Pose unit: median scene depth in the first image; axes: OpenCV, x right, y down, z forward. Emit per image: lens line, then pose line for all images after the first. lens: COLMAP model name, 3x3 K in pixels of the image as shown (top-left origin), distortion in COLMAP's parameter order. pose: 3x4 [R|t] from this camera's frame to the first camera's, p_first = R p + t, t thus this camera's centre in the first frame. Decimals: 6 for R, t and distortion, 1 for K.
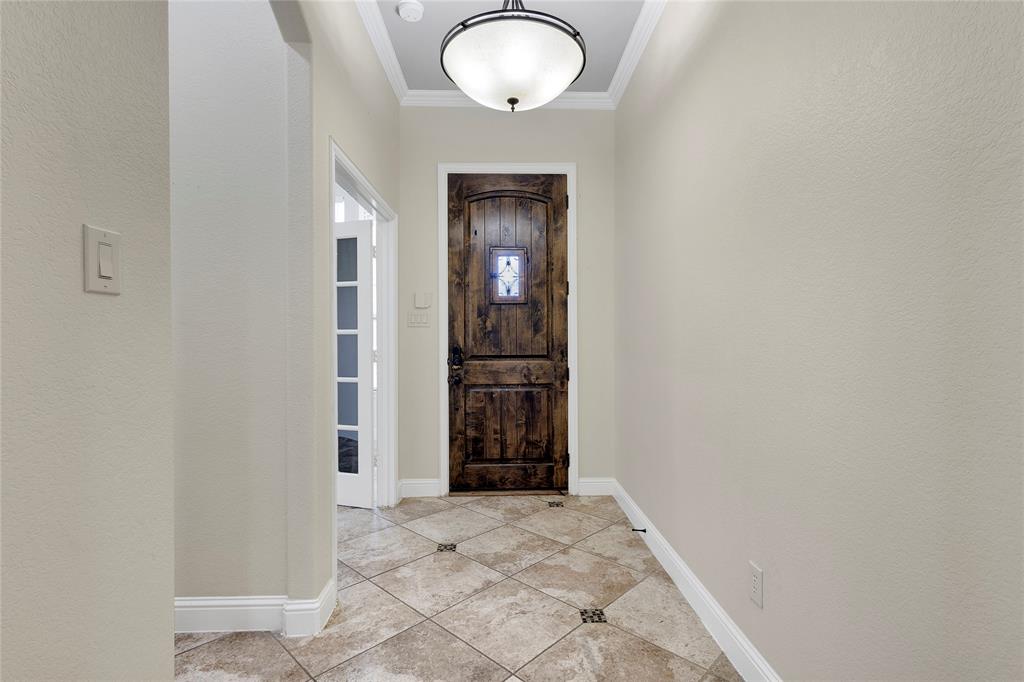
lens RADIAL K [[484.5, 0, 511.6], [0, 484.5, 344.4], [0, 0, 1]] dist [0.009711, -0.003313]
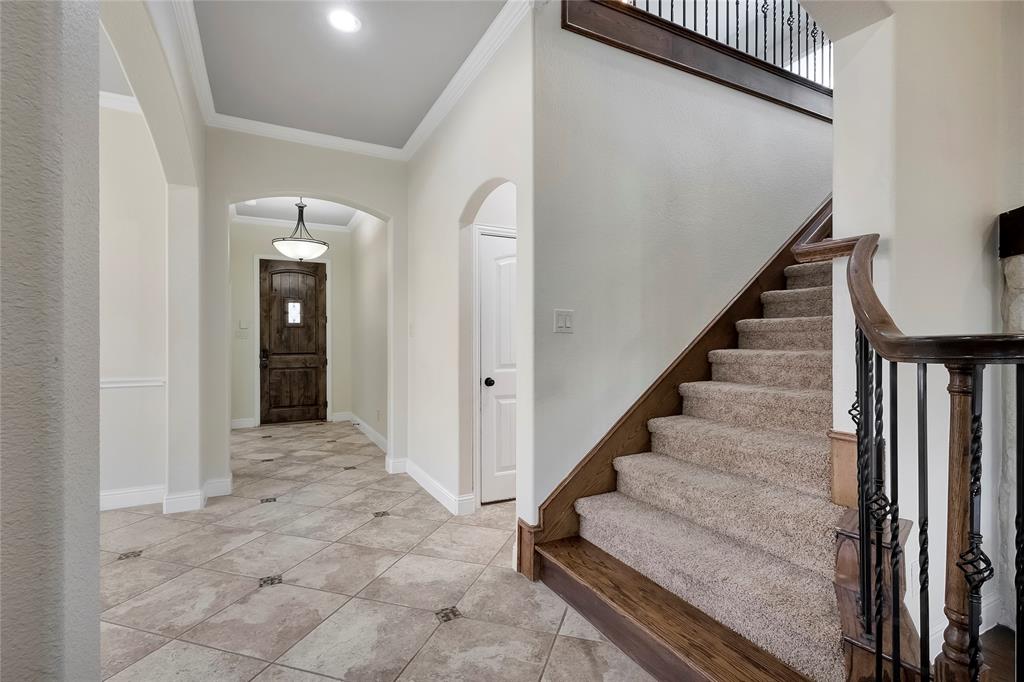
lens RADIAL K [[484.5, 0, 511.8], [0, 484.5, 343.7], [0, 0, 1]] dist [0.009711, -0.003313]
pose [[0.899999, -0.000943, 0.435890, -0.070645], [-0.001580, 0.999984, 0.005426, -0.027032], [-0.435888, -0.005572, 0.899984, -1.161415]]
